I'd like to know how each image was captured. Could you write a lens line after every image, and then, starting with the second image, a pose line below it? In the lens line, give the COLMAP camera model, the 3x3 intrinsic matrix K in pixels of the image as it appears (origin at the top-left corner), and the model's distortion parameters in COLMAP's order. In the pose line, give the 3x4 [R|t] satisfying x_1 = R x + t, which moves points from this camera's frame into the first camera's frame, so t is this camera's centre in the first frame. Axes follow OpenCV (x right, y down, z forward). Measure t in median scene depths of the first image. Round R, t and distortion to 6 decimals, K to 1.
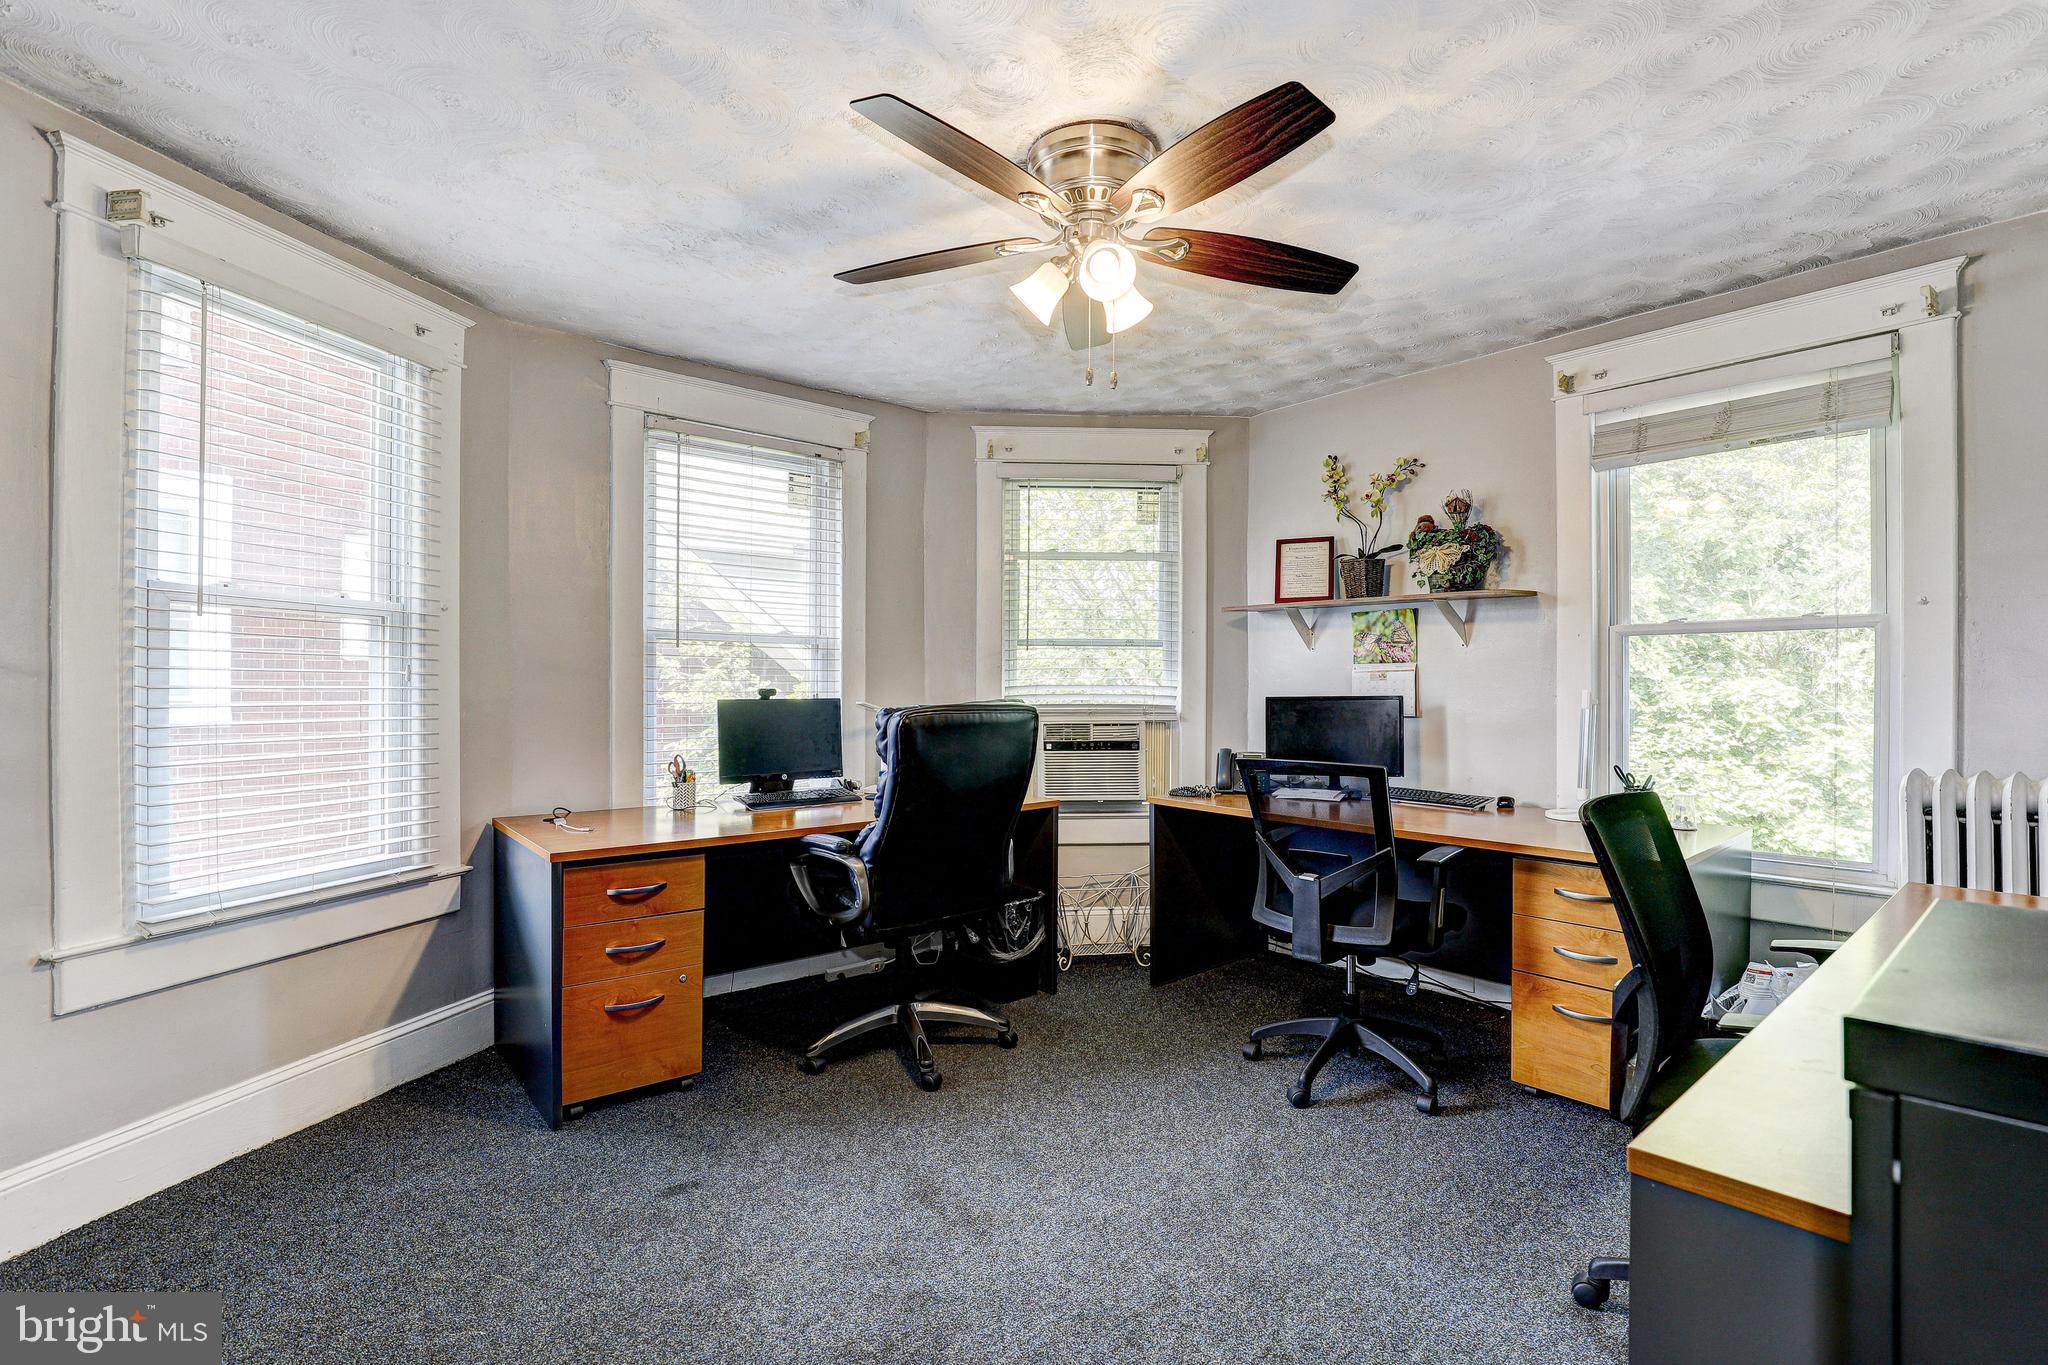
lens RADIAL K [[938.2, 0, 1028.1], [0, 938.2, 685.0], [0, 0, 1]] dist [-0.037241, 0.008149]
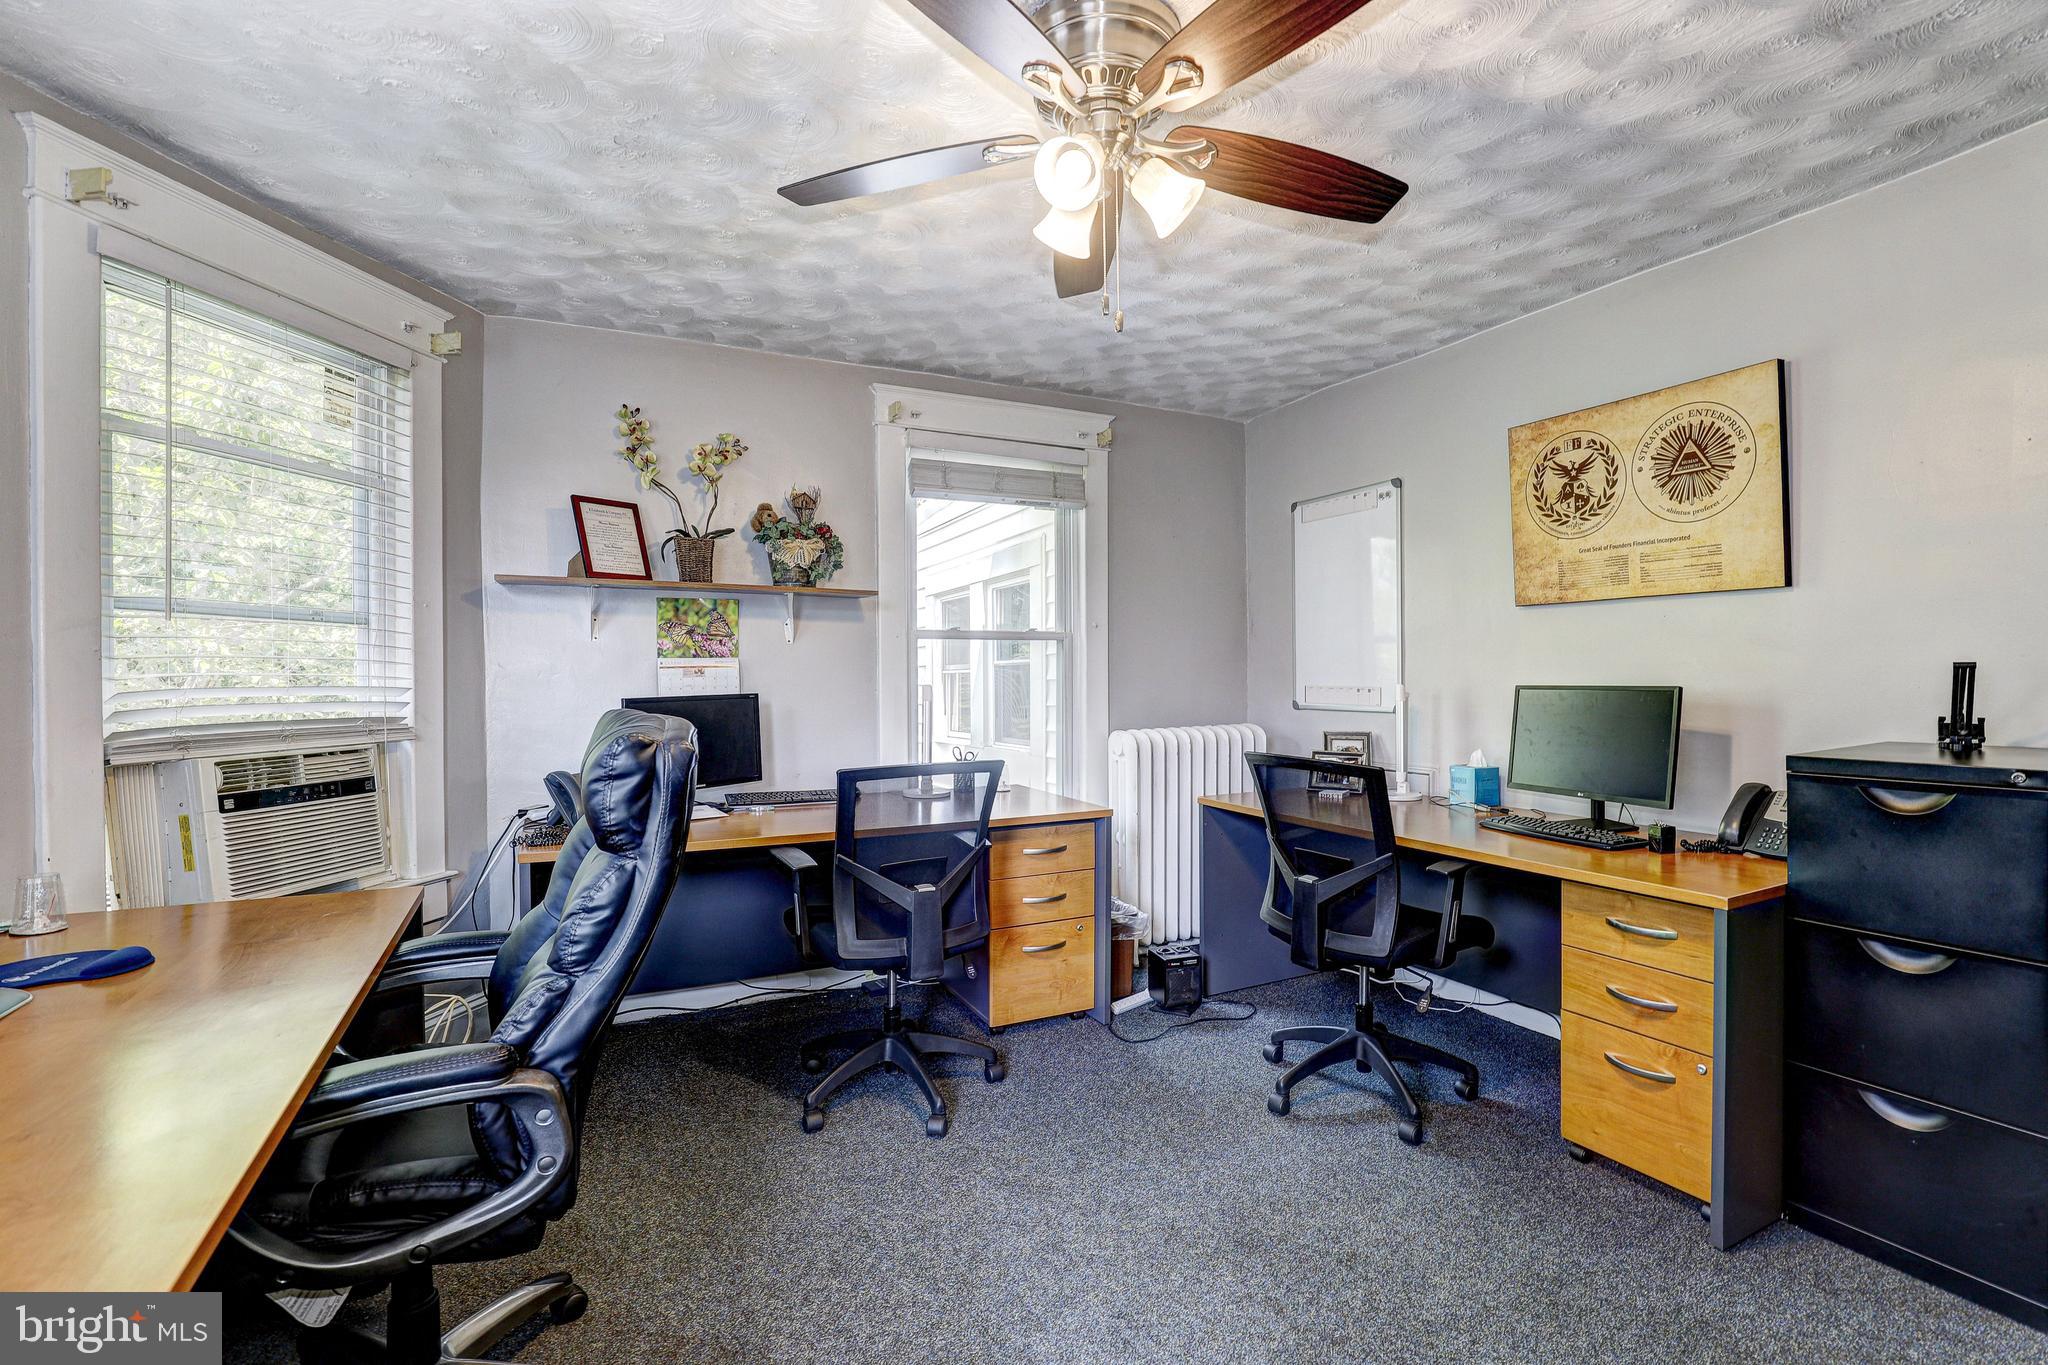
lens RADIAL K [[938.2, 0, 1033.7], [0, 938.2, 678.4], [0, 0, 1]] dist [-0.037241, 0.008149]
pose [[0.236553, -0.003432, 0.971613, -0.415717], [0.009809, 0.999951, 0.001144, -0.001603], [-0.971569, 0.009260, 0.236575, 0.483247]]
